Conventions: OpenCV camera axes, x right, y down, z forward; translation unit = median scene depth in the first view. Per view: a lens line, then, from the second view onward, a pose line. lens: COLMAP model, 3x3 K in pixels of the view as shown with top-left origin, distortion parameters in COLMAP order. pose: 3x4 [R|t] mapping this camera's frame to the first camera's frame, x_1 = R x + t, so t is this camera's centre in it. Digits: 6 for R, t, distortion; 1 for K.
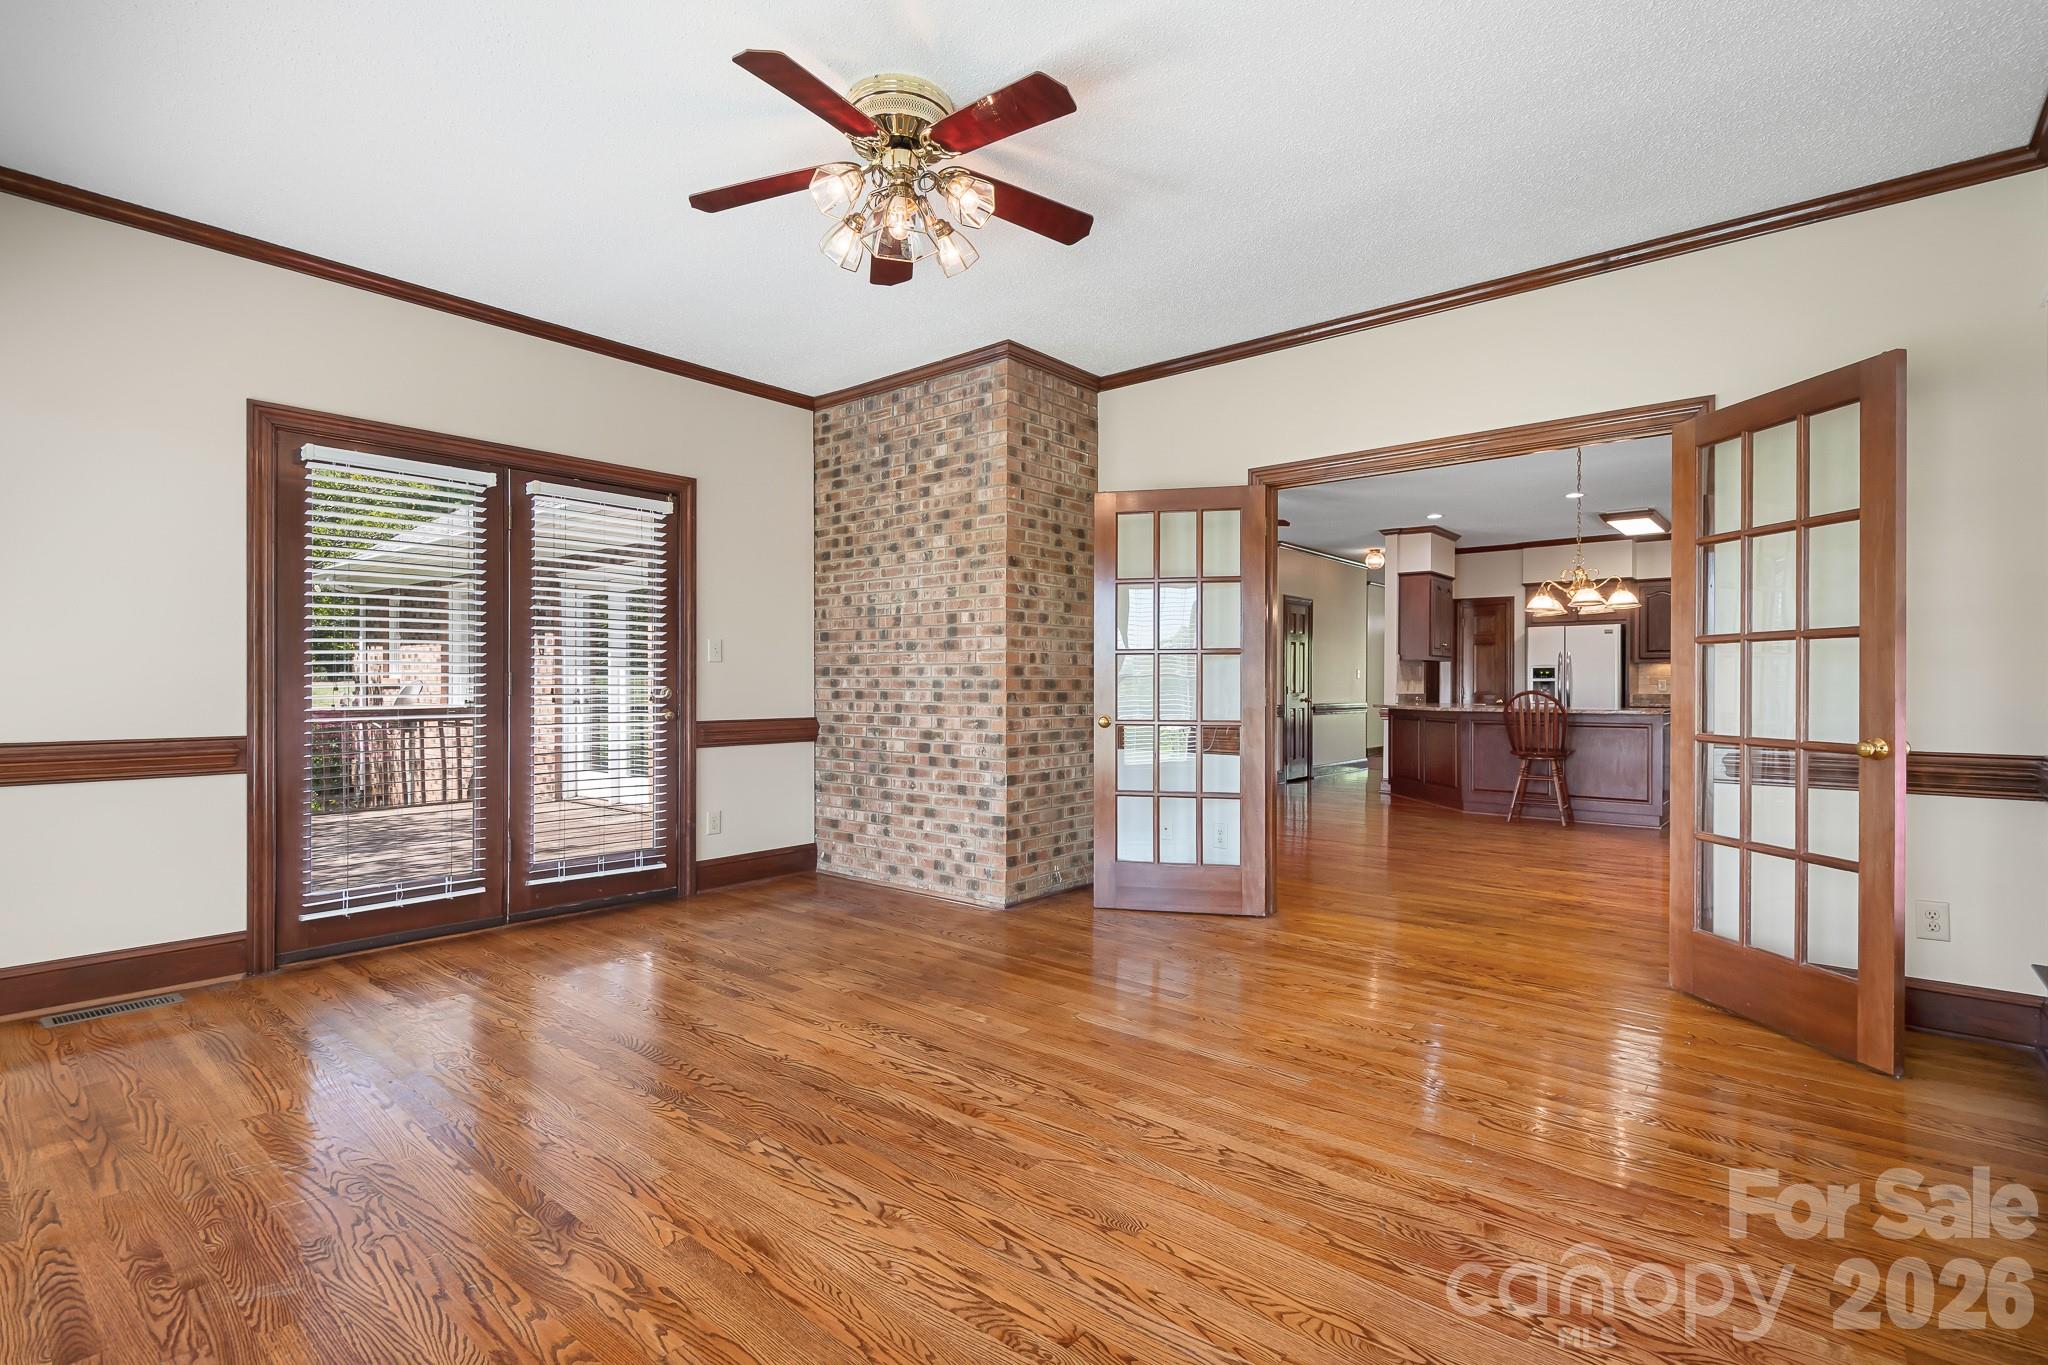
lens RADIAL K [[972.8, 0, 1042.6], [0, 972.8, 691.7], [0, 0, 1]] dist [0.001961, -0.003956]
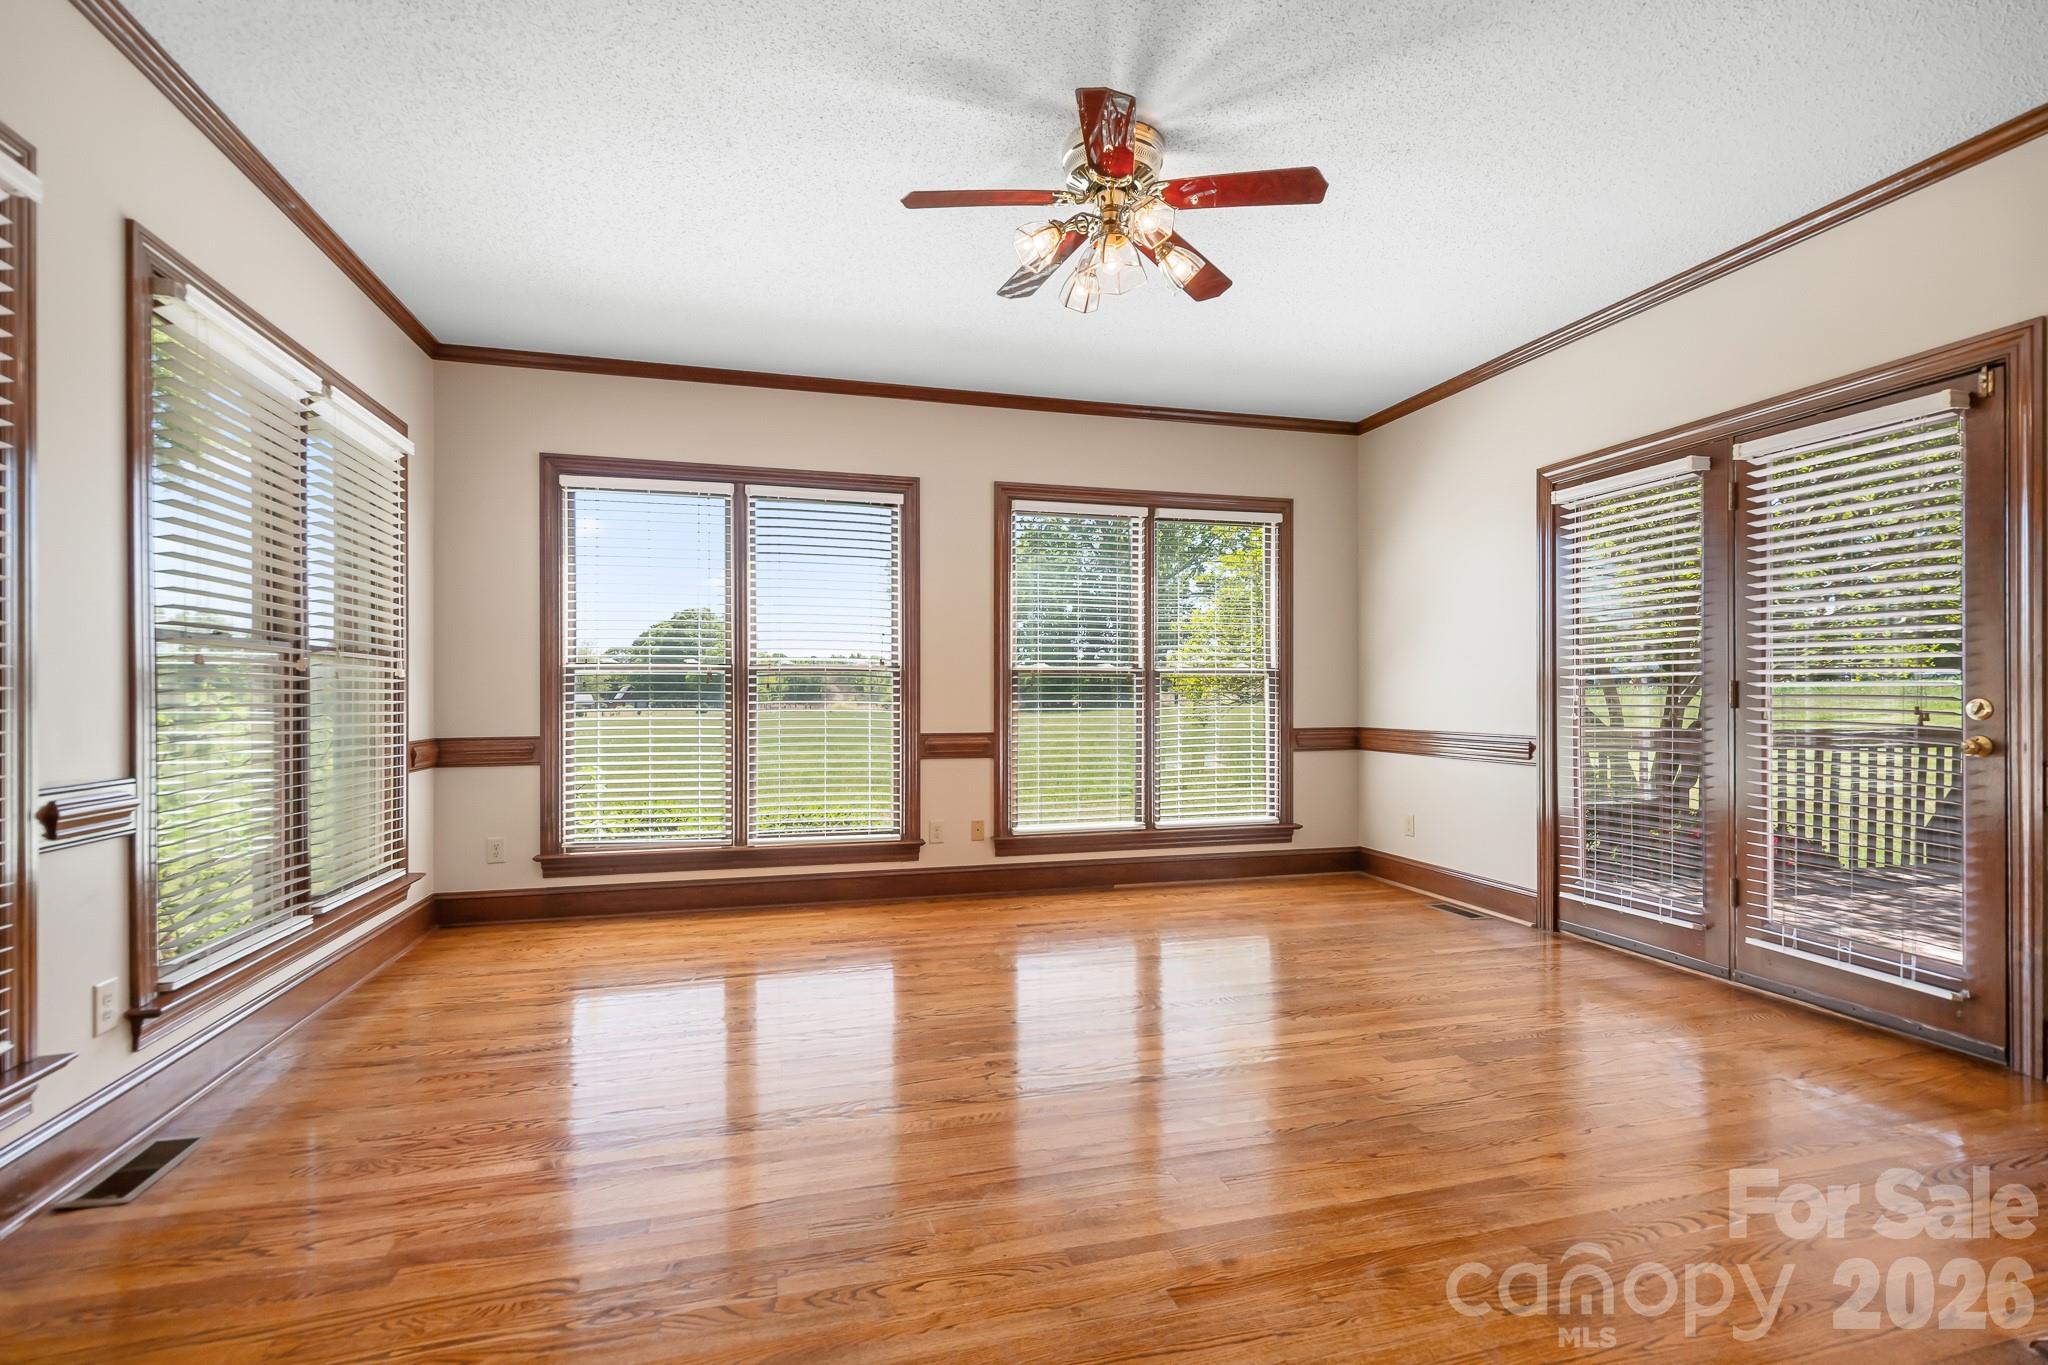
lens RADIAL K [[972.8, 0, 1033.6], [0, 972.8, 680.8], [0, 0, 1]] dist [0.001961, -0.003956]
pose [[-0.572812, -0.010581, -0.819619, 0.599426], [-0.016359, 0.999865, -0.001475, -0.018898], [0.819524, 0.012563, -0.572908, 1.173127]]
